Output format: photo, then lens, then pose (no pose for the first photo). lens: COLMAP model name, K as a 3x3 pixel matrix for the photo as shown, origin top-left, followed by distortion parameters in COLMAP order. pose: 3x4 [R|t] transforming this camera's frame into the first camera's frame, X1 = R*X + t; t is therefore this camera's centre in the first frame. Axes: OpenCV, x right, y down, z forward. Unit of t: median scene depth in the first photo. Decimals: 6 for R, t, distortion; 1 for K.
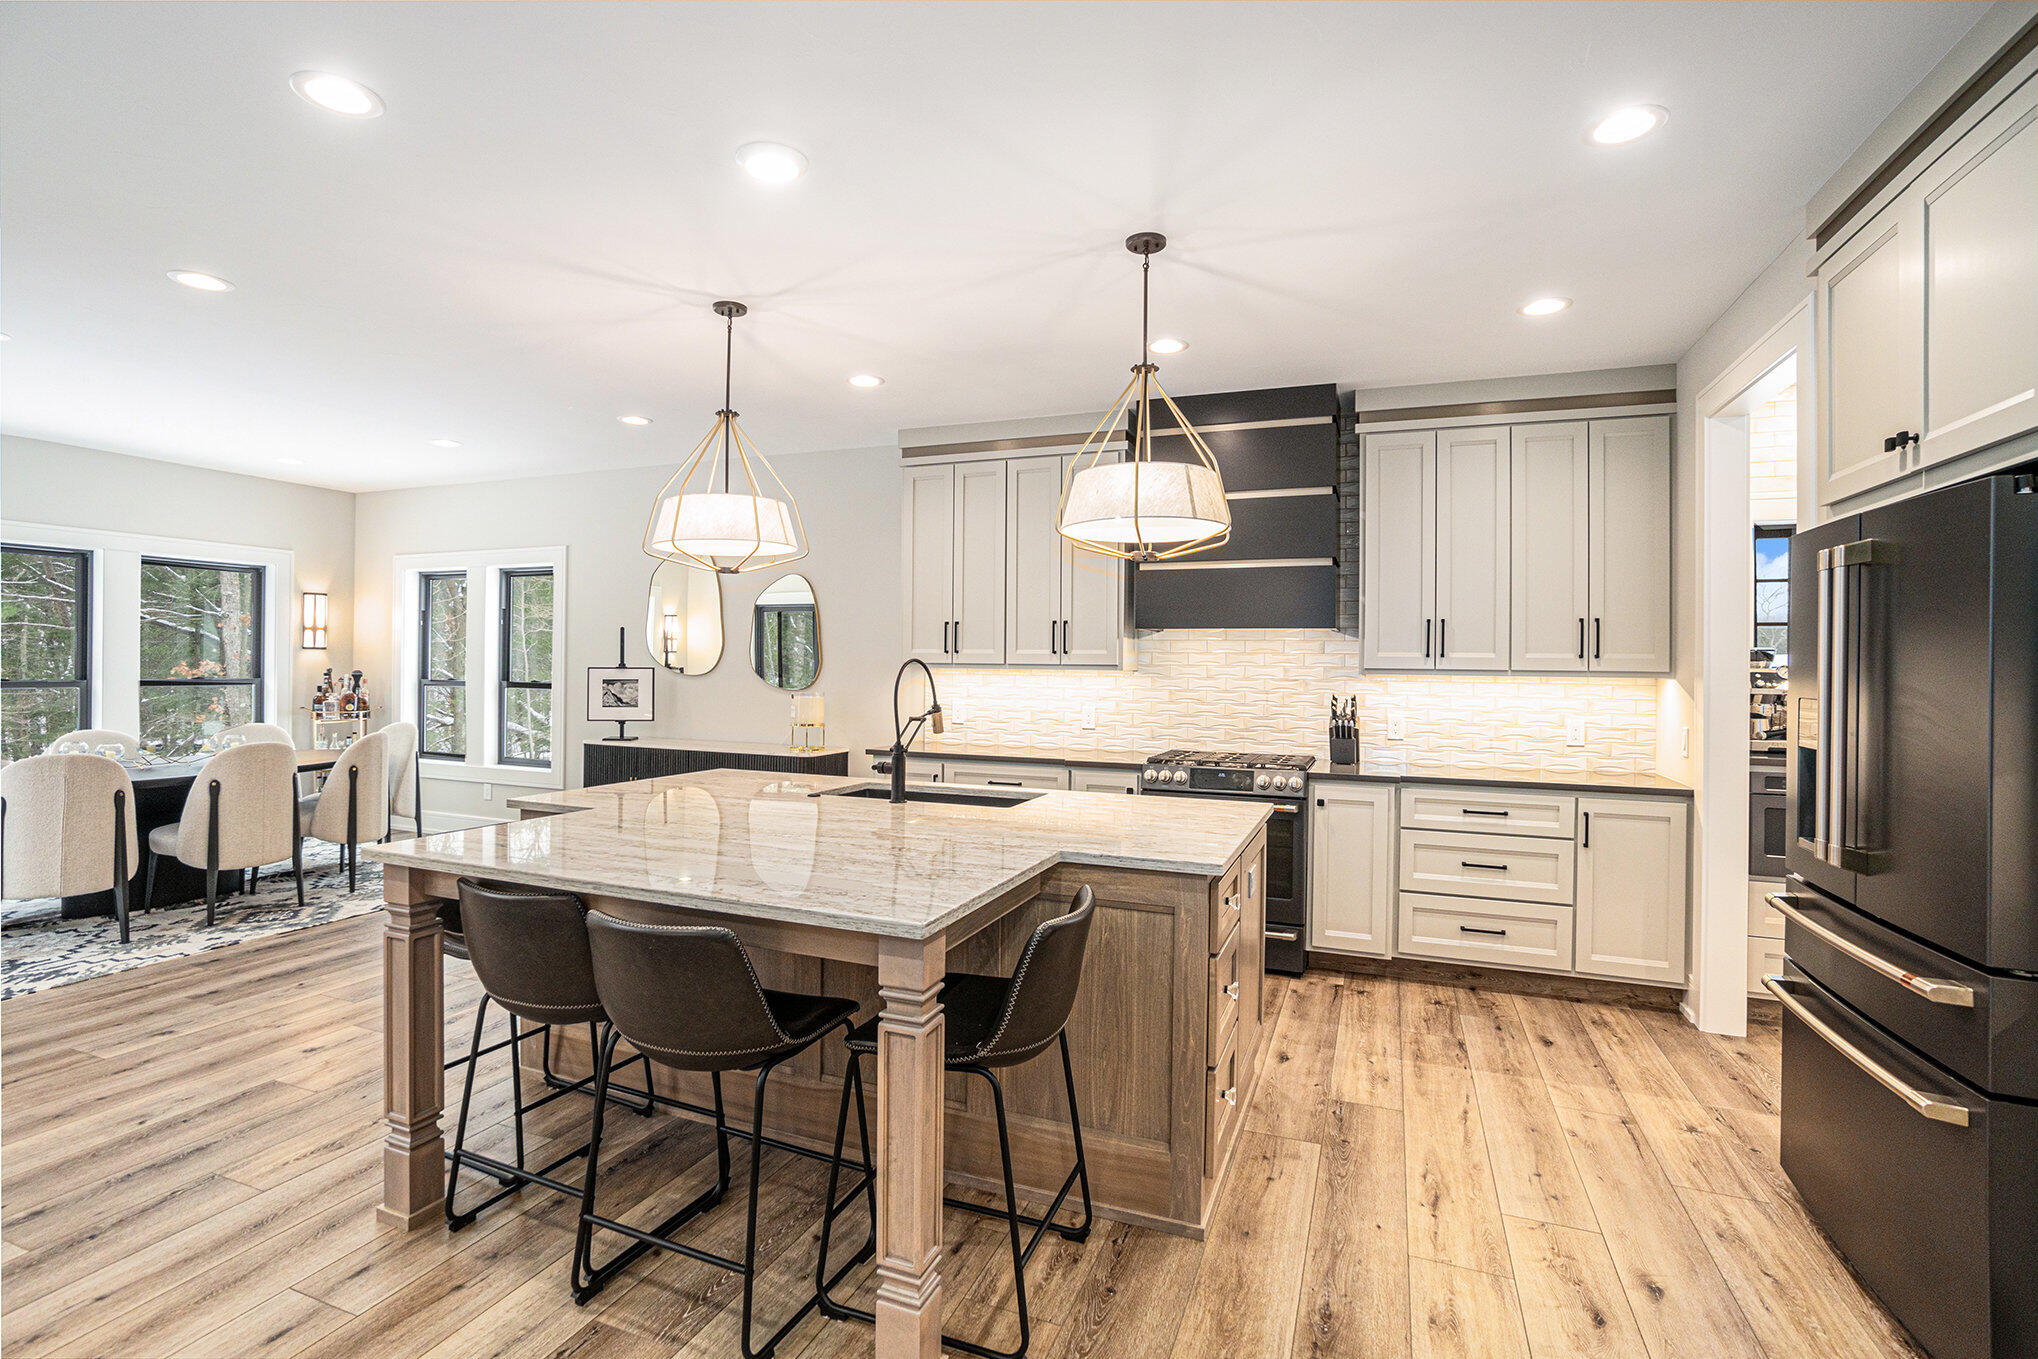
lens RADIAL K [[986.6, 0, 1011.5], [0, 986.6, 644.5], [0, 0, 1]] dist [-0.054279, 0.025409]
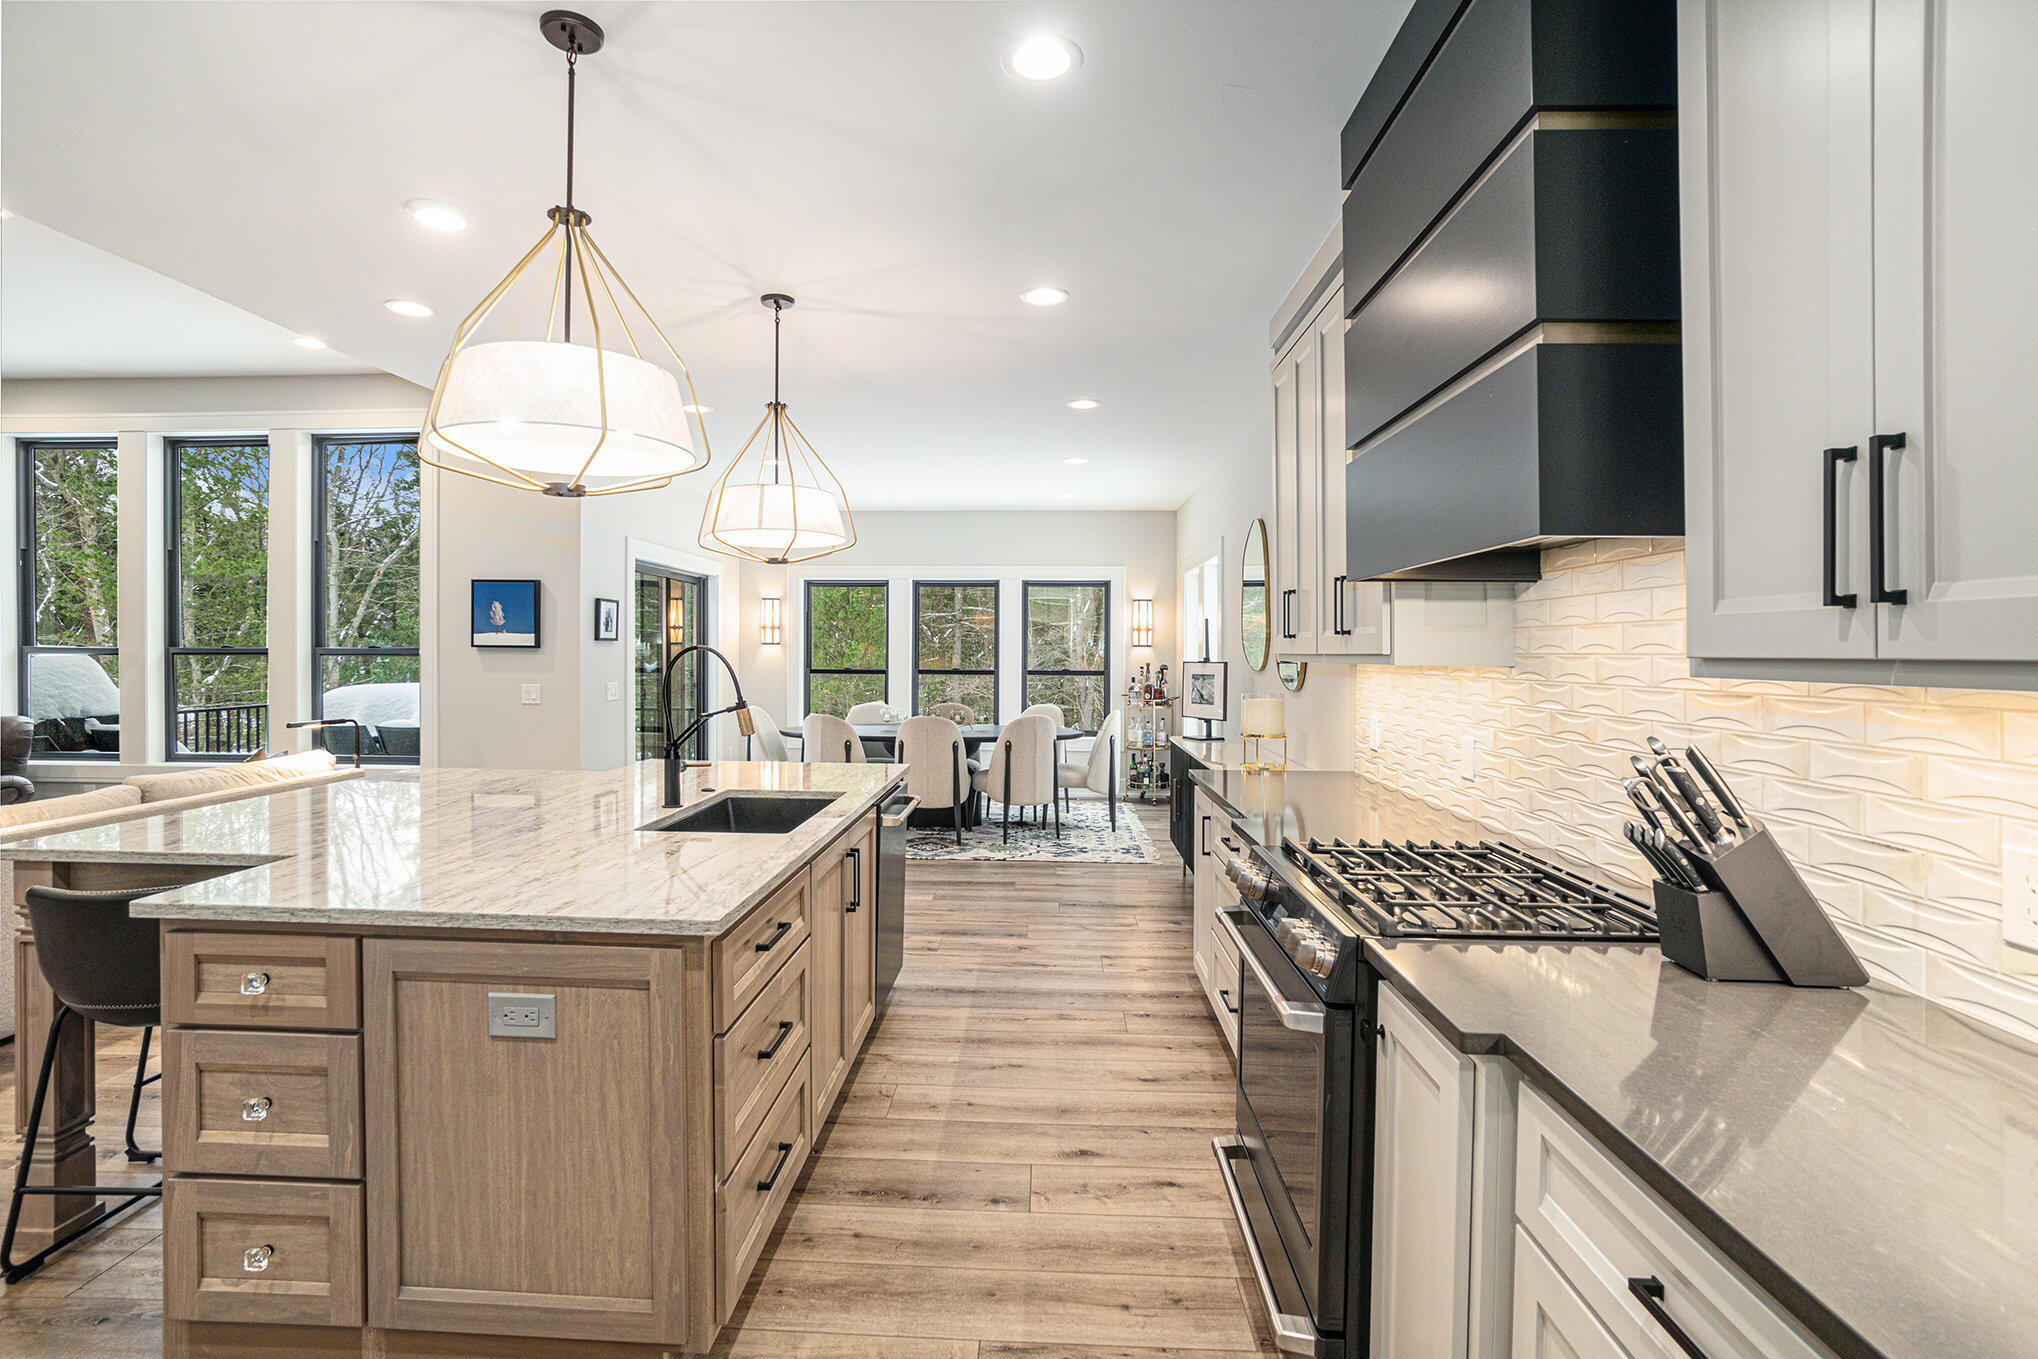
lens RADIAL K [[986.6, 0, 1011.5], [0, 986.6, 644.5], [0, 0, 1]] dist [-0.054279, 0.025409]
pose [[0.353166, -0.010390, -0.935503, 0.499160], [0.008989, 0.999930, -0.007712, 0.014485], [0.935517, -0.005686, 0.353235, 0.585947]]
